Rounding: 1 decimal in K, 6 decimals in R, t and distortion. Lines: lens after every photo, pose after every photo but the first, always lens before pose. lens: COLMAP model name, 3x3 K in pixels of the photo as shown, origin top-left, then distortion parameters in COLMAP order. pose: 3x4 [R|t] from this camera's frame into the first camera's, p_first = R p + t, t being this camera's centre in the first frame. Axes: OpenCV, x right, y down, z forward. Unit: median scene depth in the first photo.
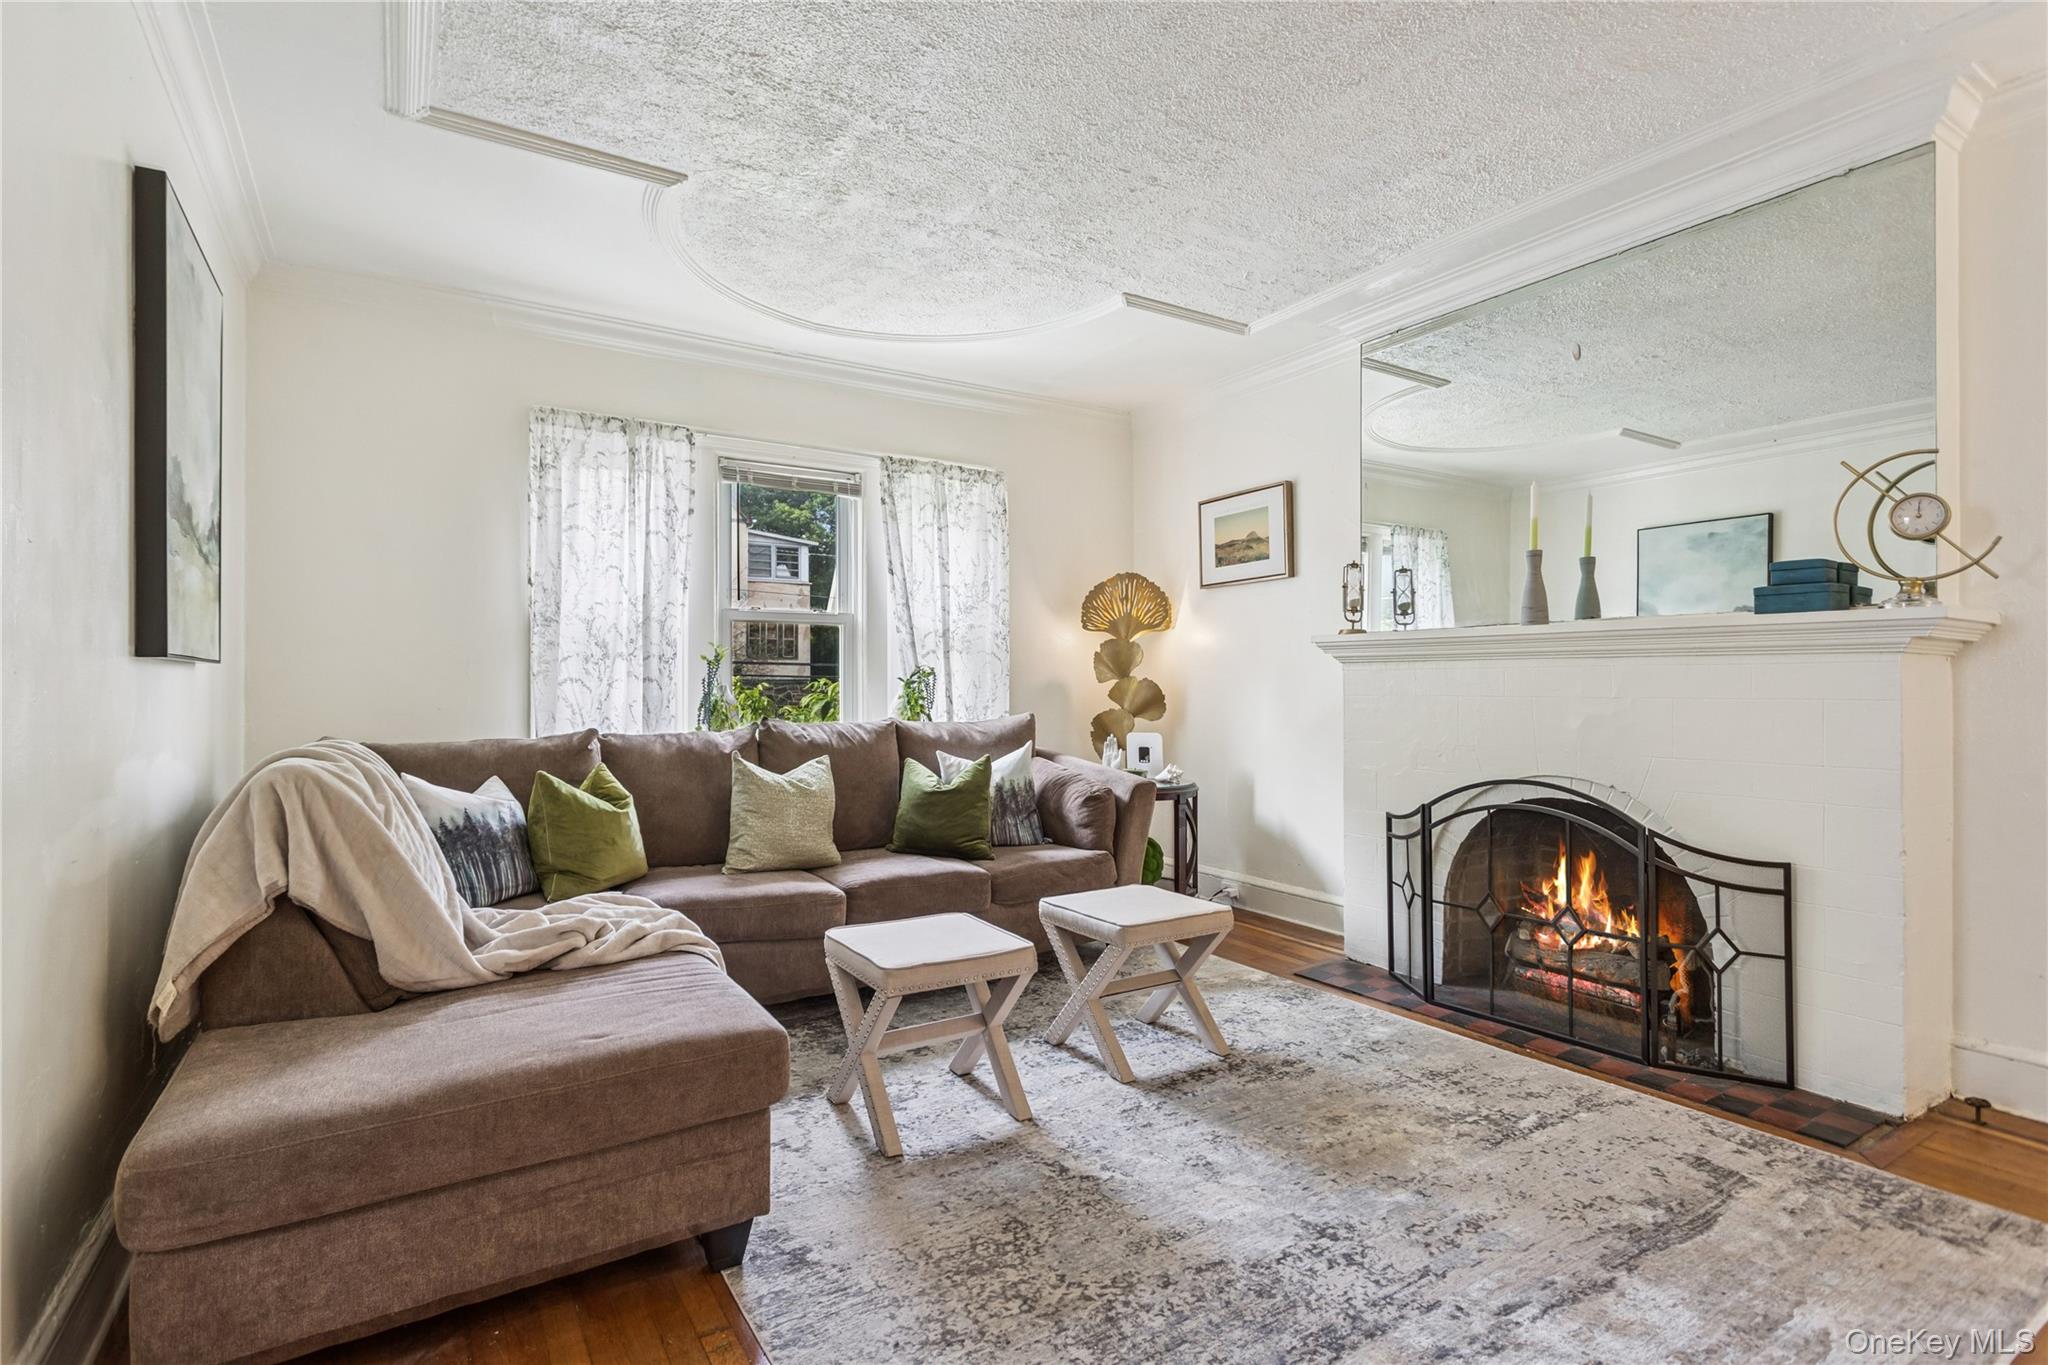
lens RADIAL K [[971.0, 0, 1018.2], [0, 971.0, 682.3], [0, 0, 1]] dist [0.001294, 0.001251]
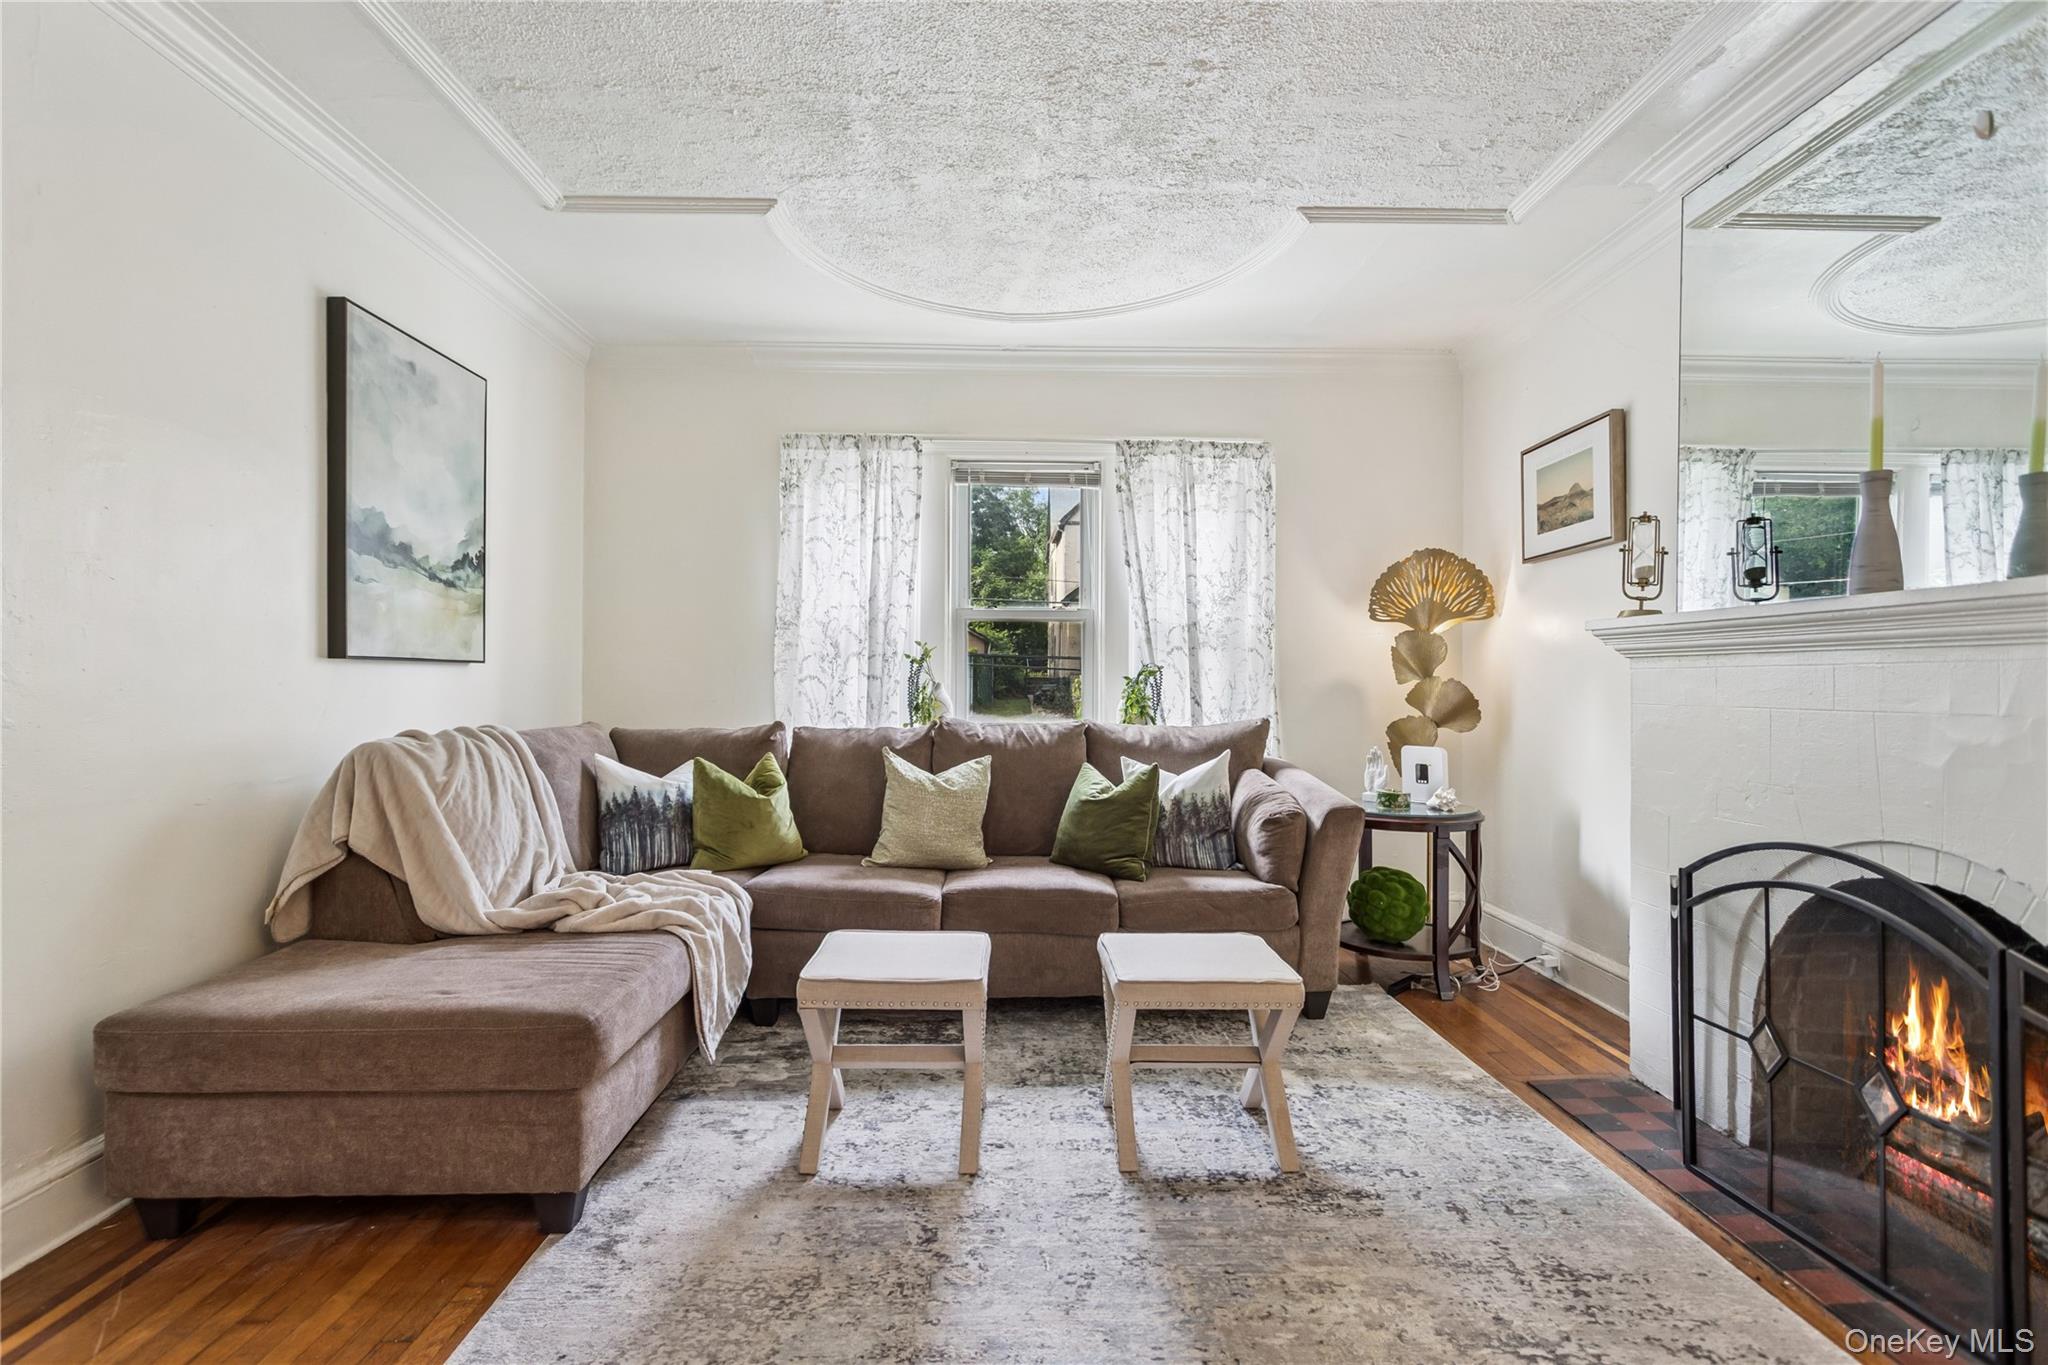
lens RADIAL K [[985.9, 0, 1024.0], [0, 985.9, 682.5], [0, 0, 1]] dist [0.001077, 0.001449]
pose [[0.860032, 0.007114, -0.510190, 0.319865], [-0.006677, 0.999974, 0.002688, -0.001107], [0.510196, 0.001095, 0.860057, 0.157737]]
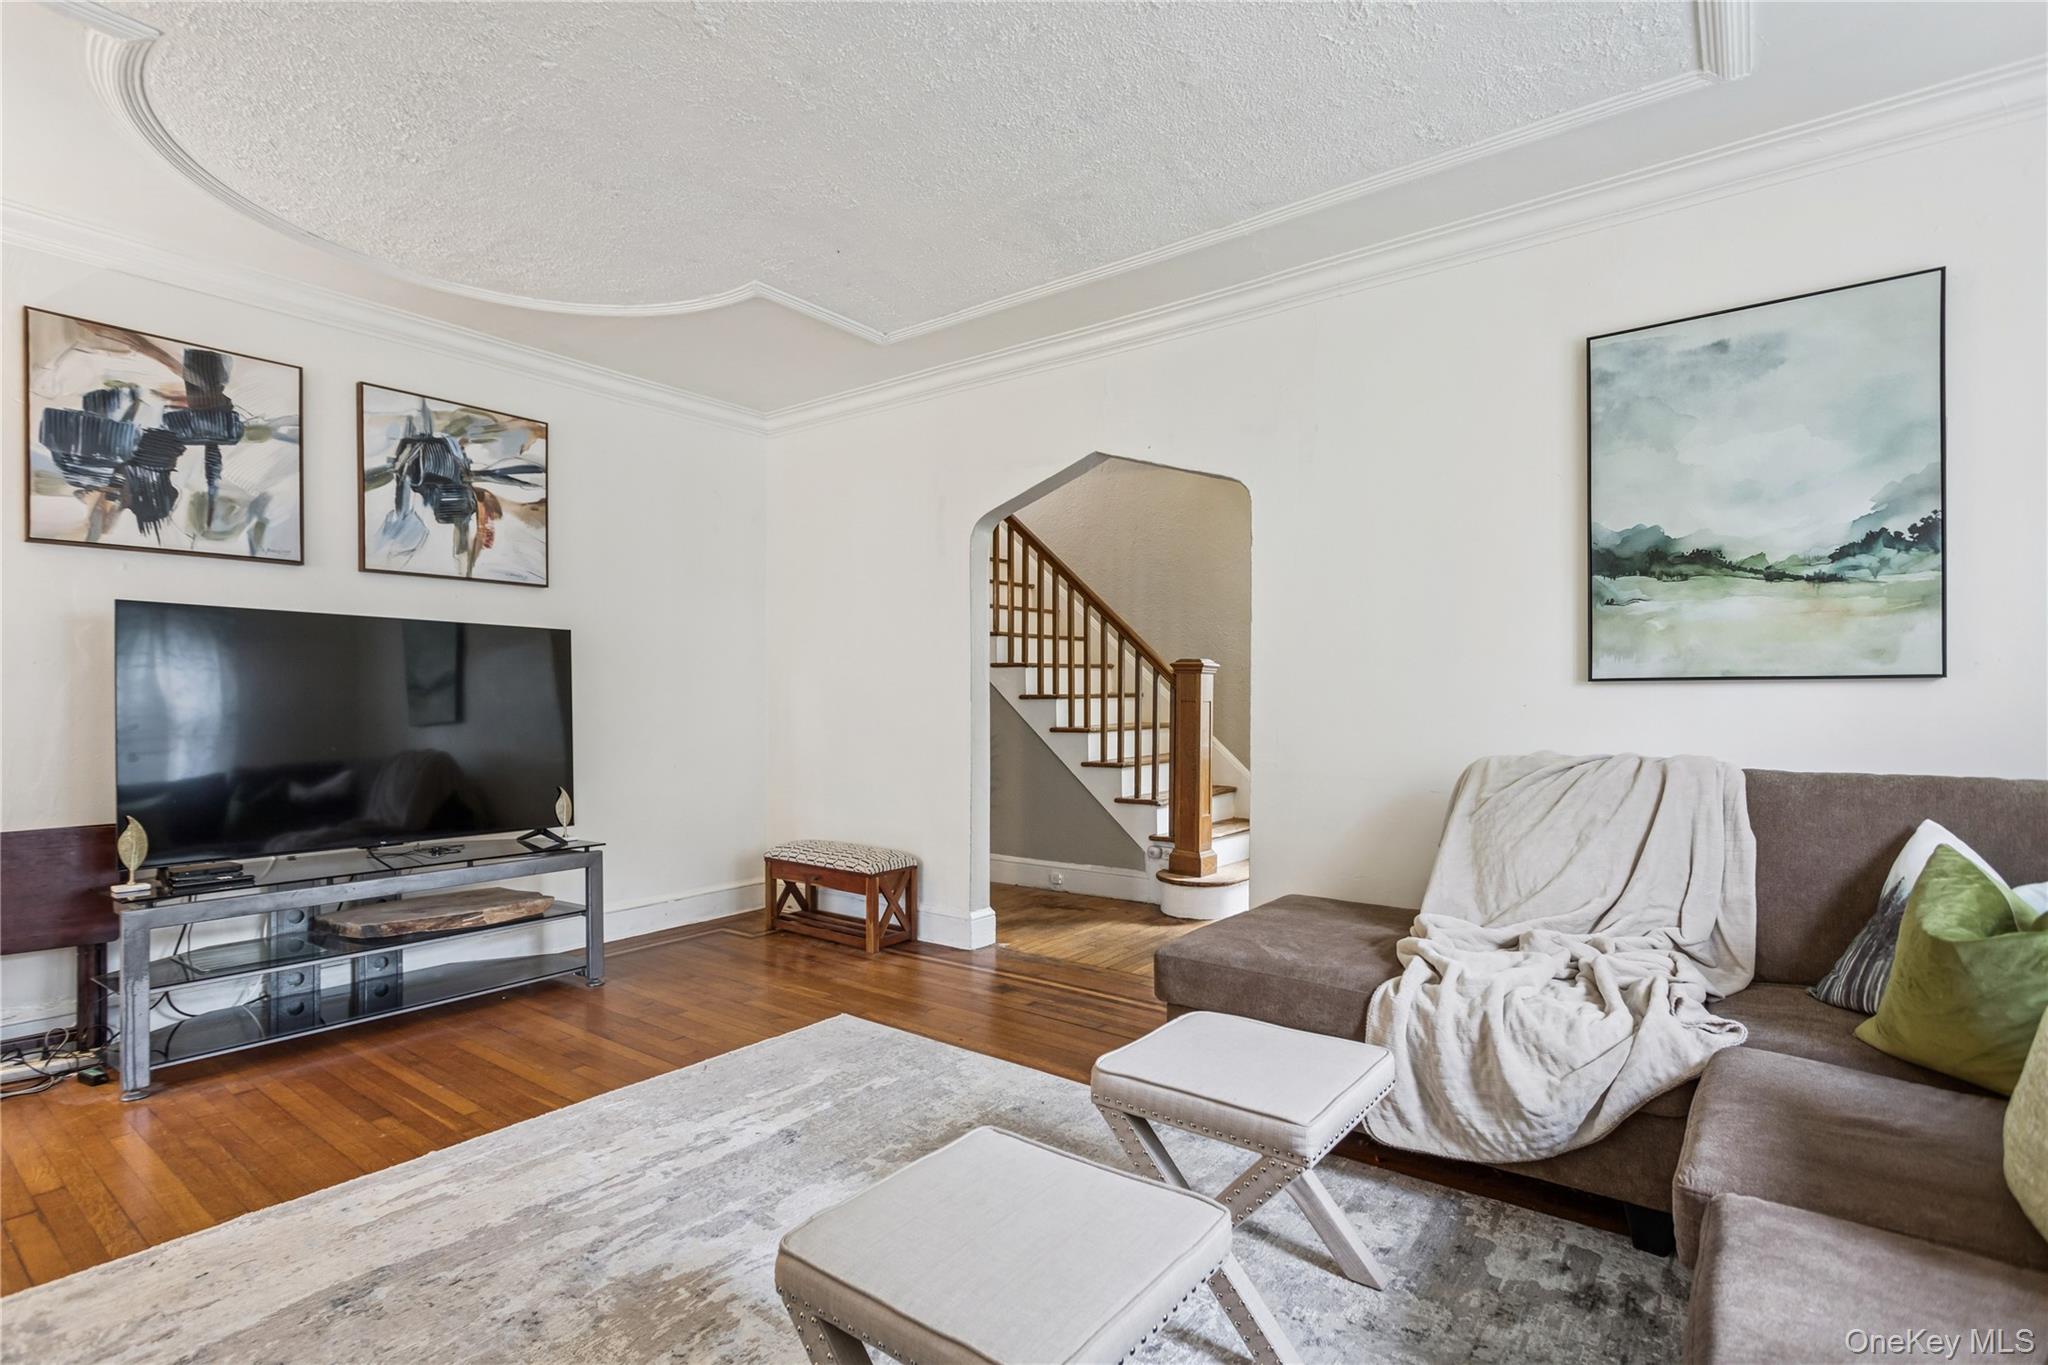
lens RADIAL K [[995.1, 0, 1016.9], [0, 995.1, 708.4], [0, 0, 1]] dist [0.001706, 0.000493]
pose [[-0.937306, 0.004117, -0.348482, 0.206858], [0.001828, 0.999975, 0.006897, 0.001146], [0.348502, 0.005828, -0.937290, 1.053417]]
